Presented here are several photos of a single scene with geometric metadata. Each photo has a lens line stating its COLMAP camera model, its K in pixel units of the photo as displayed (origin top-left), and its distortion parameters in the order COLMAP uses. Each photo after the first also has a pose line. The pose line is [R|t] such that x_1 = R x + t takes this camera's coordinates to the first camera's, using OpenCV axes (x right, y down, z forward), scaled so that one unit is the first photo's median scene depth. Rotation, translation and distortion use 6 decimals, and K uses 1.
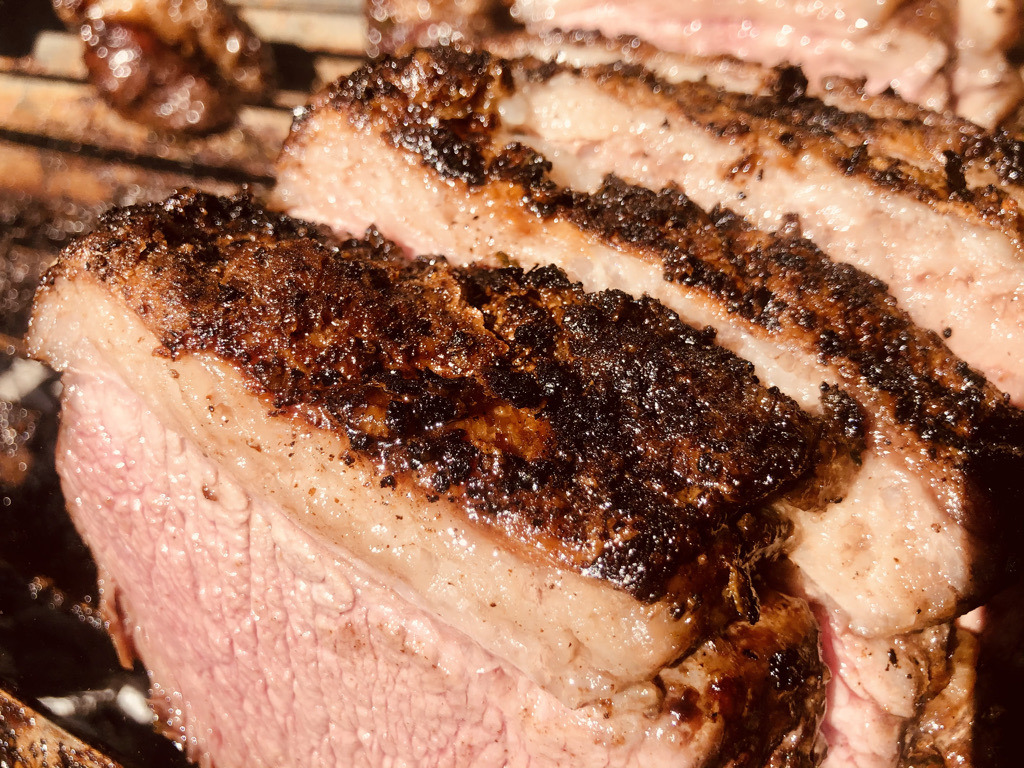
lens RADIAL K [[845.9, 0, 512.0], [0, 845.9, 384.0], [0, 0, 1]] dist [-0.004400, -0.000588]
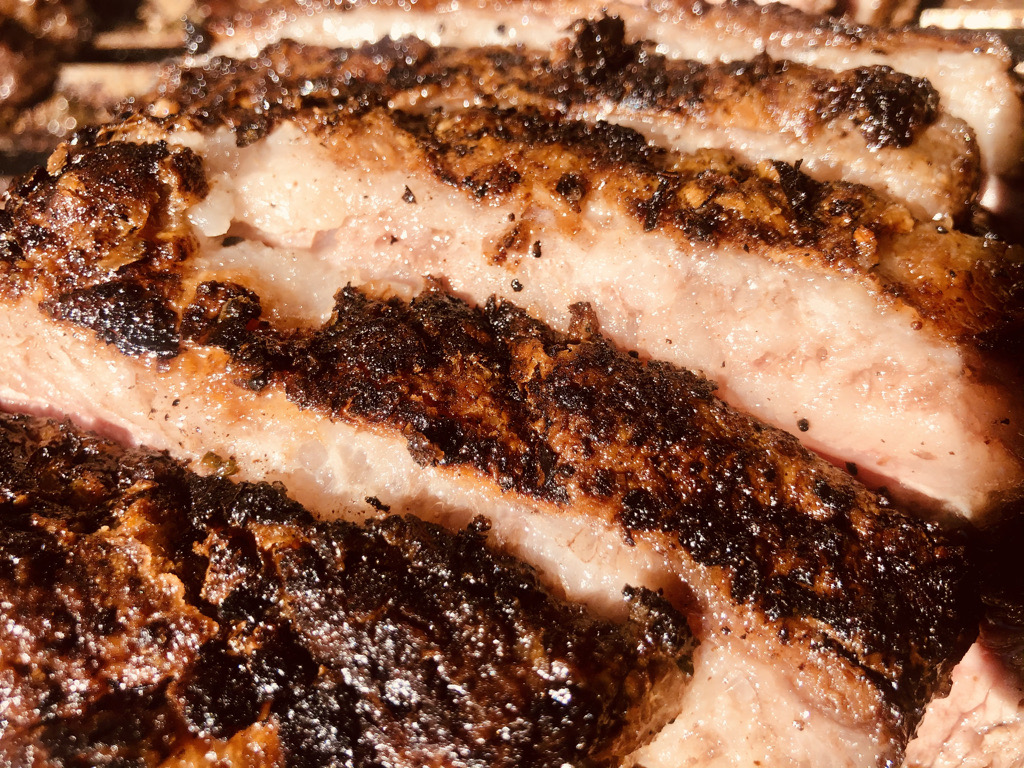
lens RADIAL K [[839.6, 0, 512.0], [0, 839.6, 384.0], [0, 0, 1]] dist [-0.030225, -0.008626]
pose [[0.977032, -0.209777, -0.037439, 0.284326], [0.212965, 0.955222, 0.205416, -0.301162], [-0.007329, -0.208672, 0.977958, 0.256687]]
